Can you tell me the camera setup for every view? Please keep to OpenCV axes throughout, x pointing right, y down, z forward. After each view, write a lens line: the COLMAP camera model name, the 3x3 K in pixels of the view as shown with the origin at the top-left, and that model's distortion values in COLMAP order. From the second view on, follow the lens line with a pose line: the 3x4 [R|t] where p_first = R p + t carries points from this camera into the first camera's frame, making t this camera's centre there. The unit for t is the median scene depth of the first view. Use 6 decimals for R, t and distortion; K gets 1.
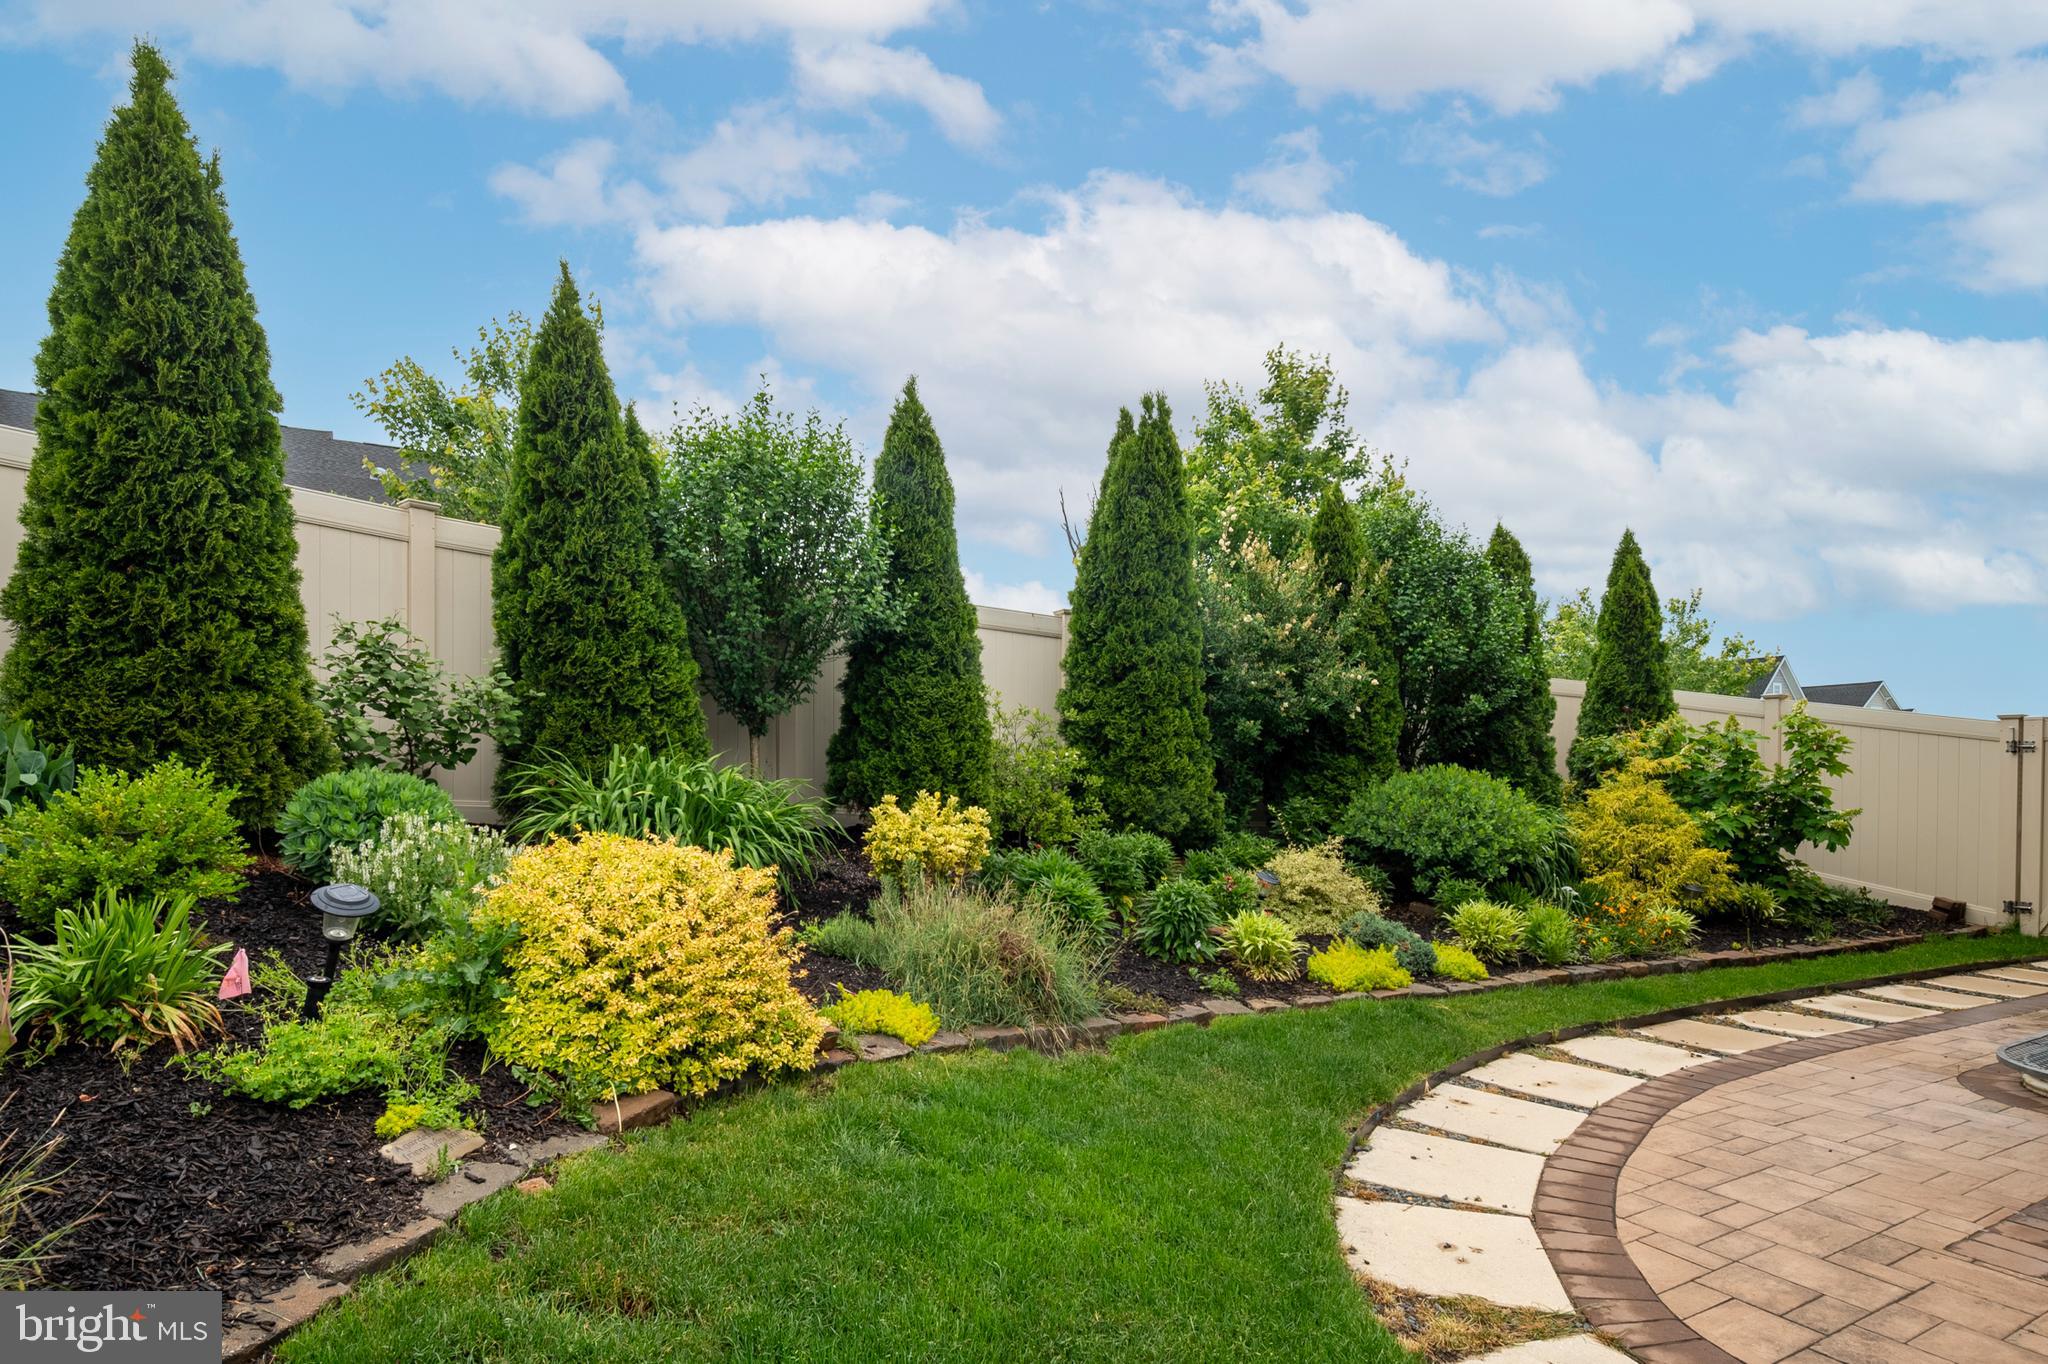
lens RADIAL K [[1109.2, 0, 1024.0], [0, 1109.2, 791.8], [0, 0, 1]] dist [-0.001330, -0.006356]
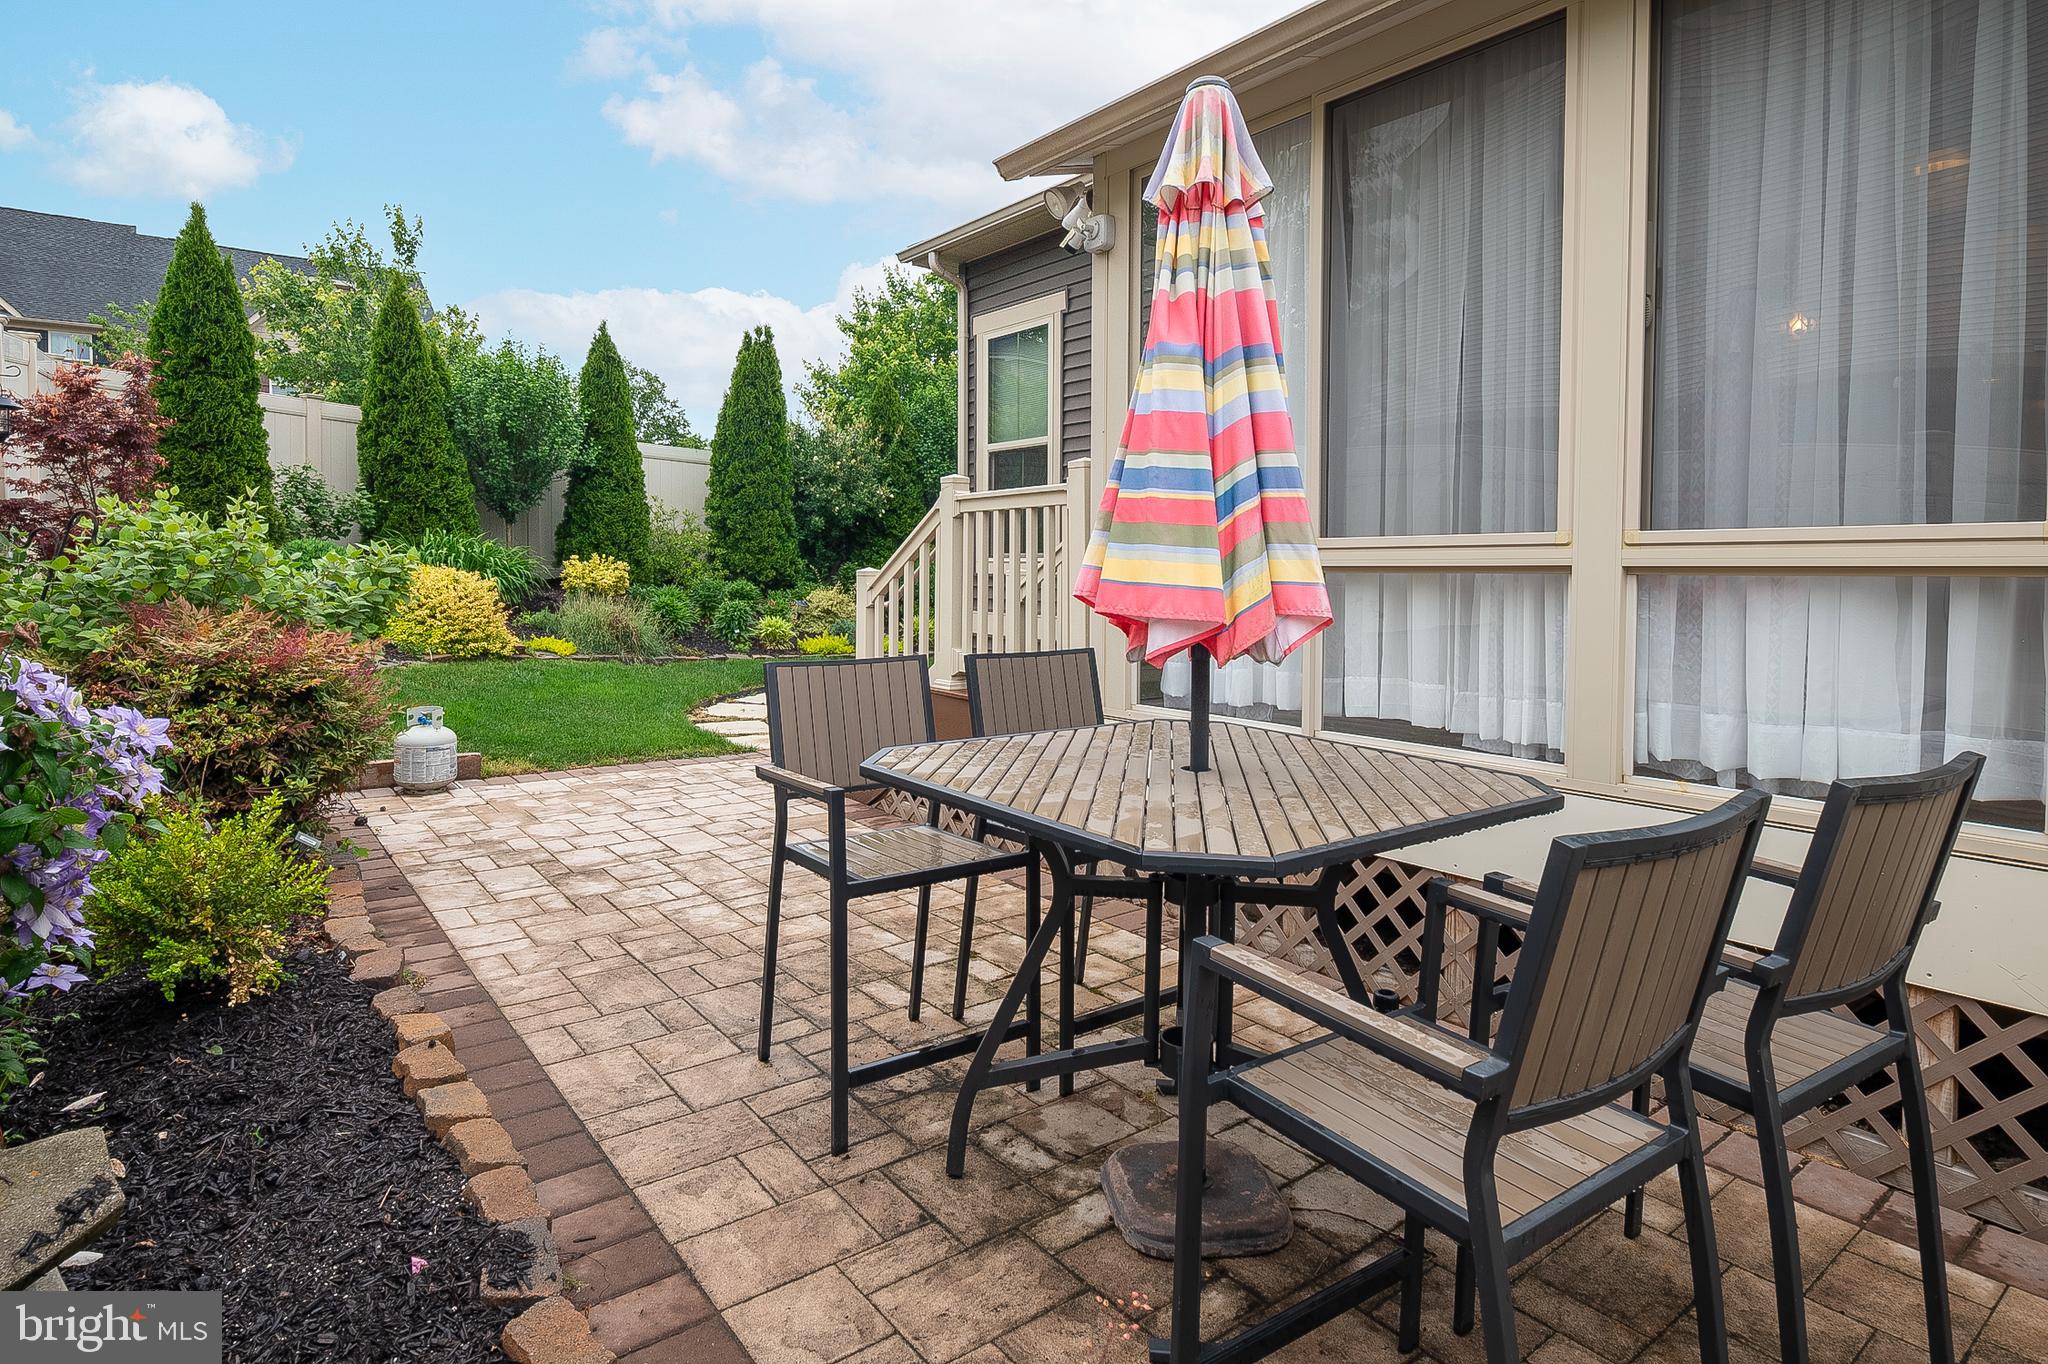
lens RADIAL K [[1109.2, 0, 1025.1], [0, 1109.2, 595.5], [0, 0, 1]] dist [-0.001330, -0.006356]
pose [[0.989239, 0.001301, 0.146306, 0.378882], [-0.003719, 0.999861, 0.016251, 0.039309], [-0.146264, -0.016620, 0.989106, -1.060124]]
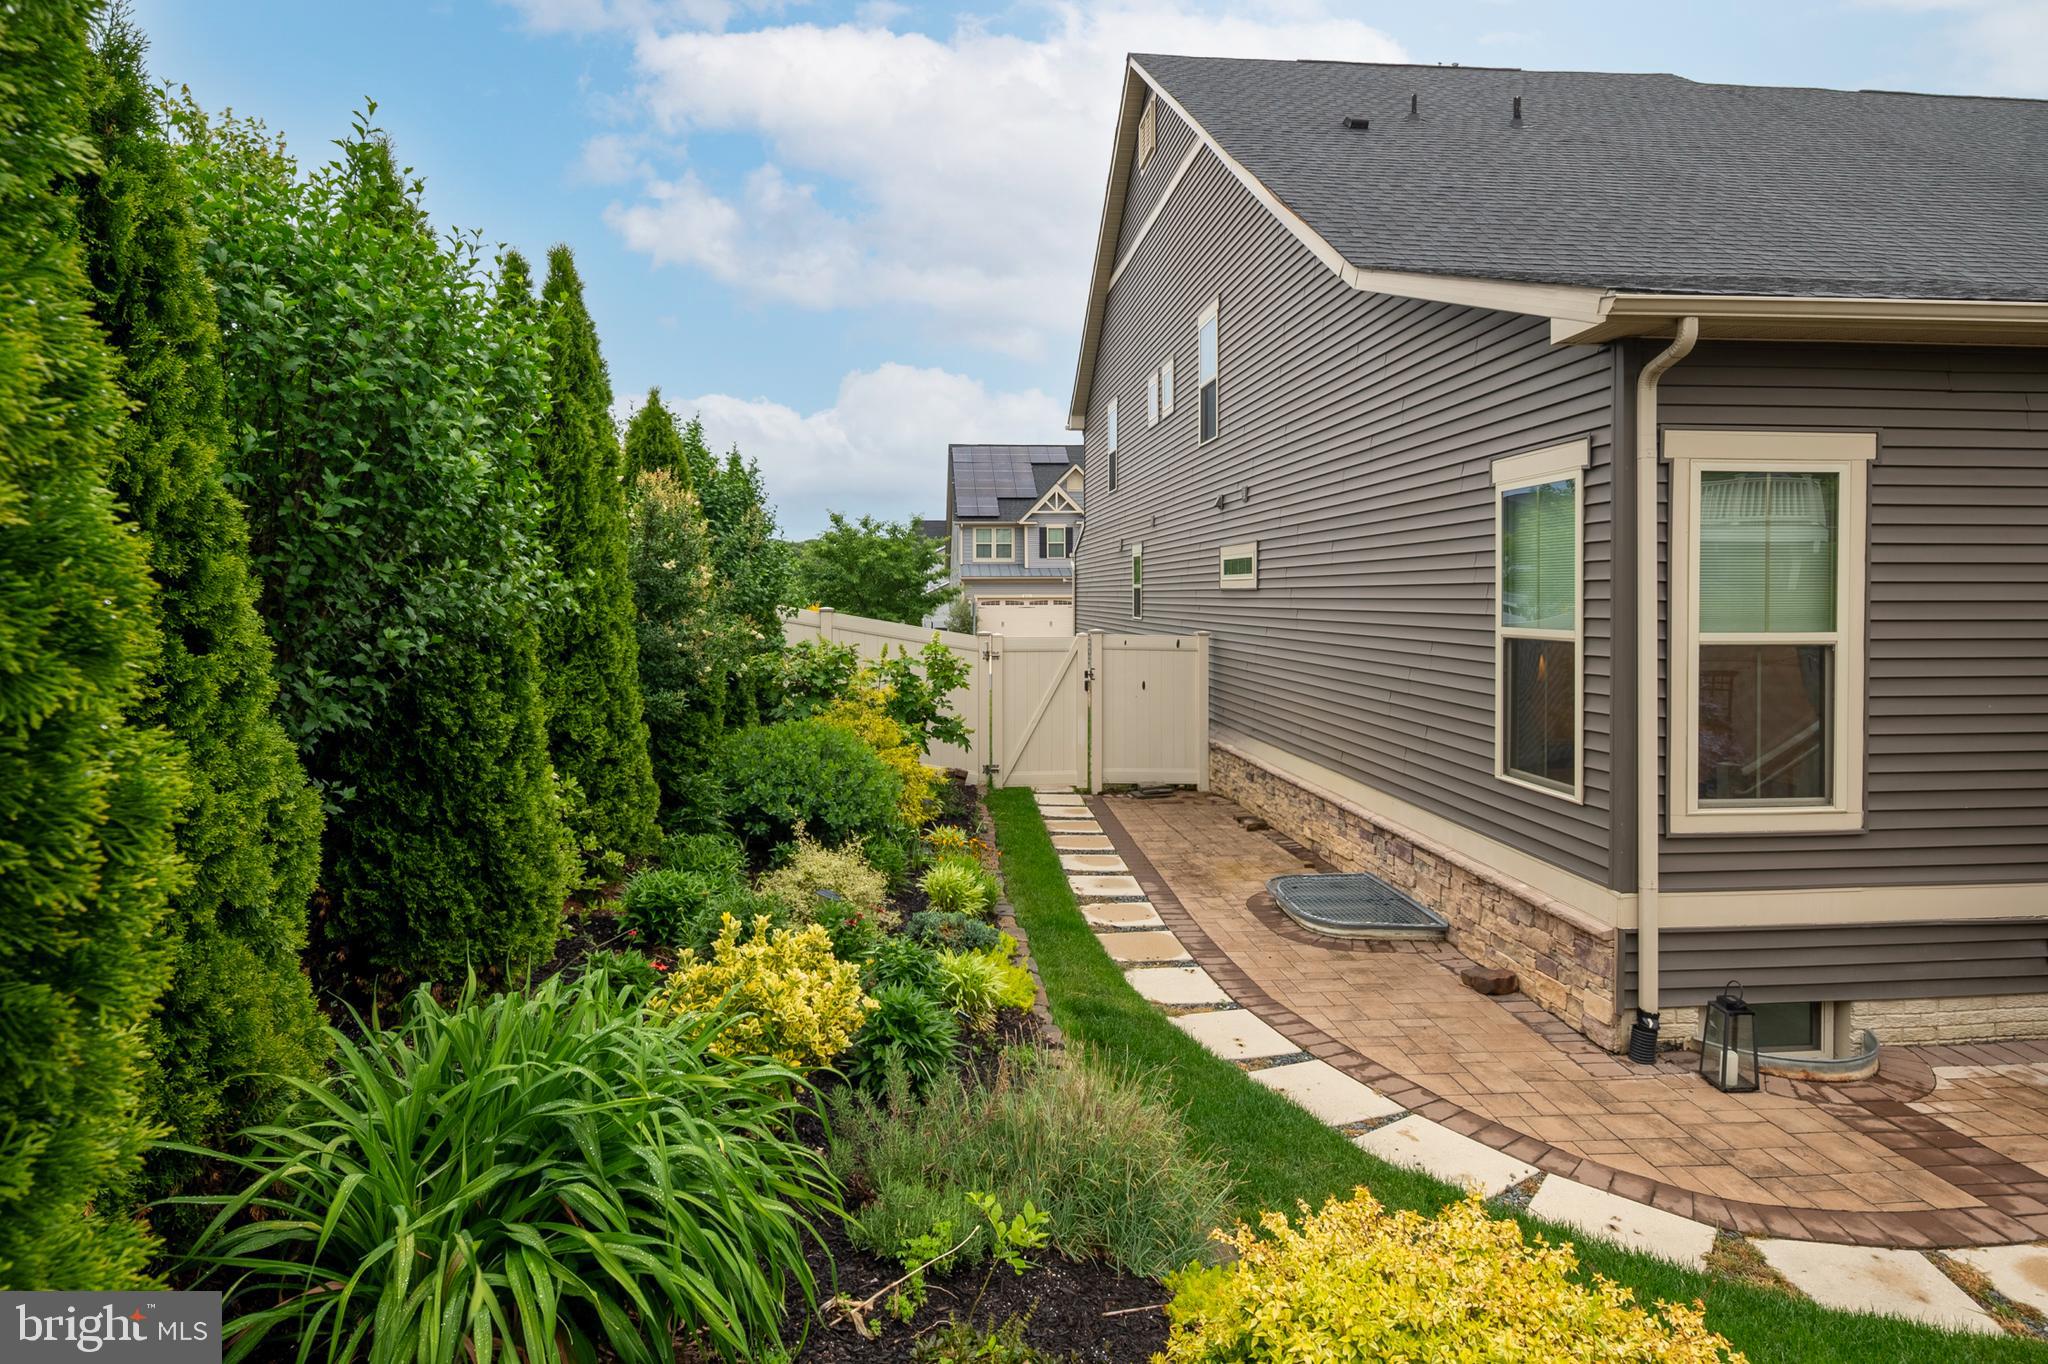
lens RADIAL K [[1109.2, 0, 1006.6], [0, 1109.2, 603.0], [0, 0, 1]] dist [-0.001330, -0.006356]
pose [[0.409026, -0.008753, 0.912481, -0.595486], [0.007776, 0.999951, 0.006107, -0.181049], [-0.912490, 0.004598, 0.409074, 0.626340]]
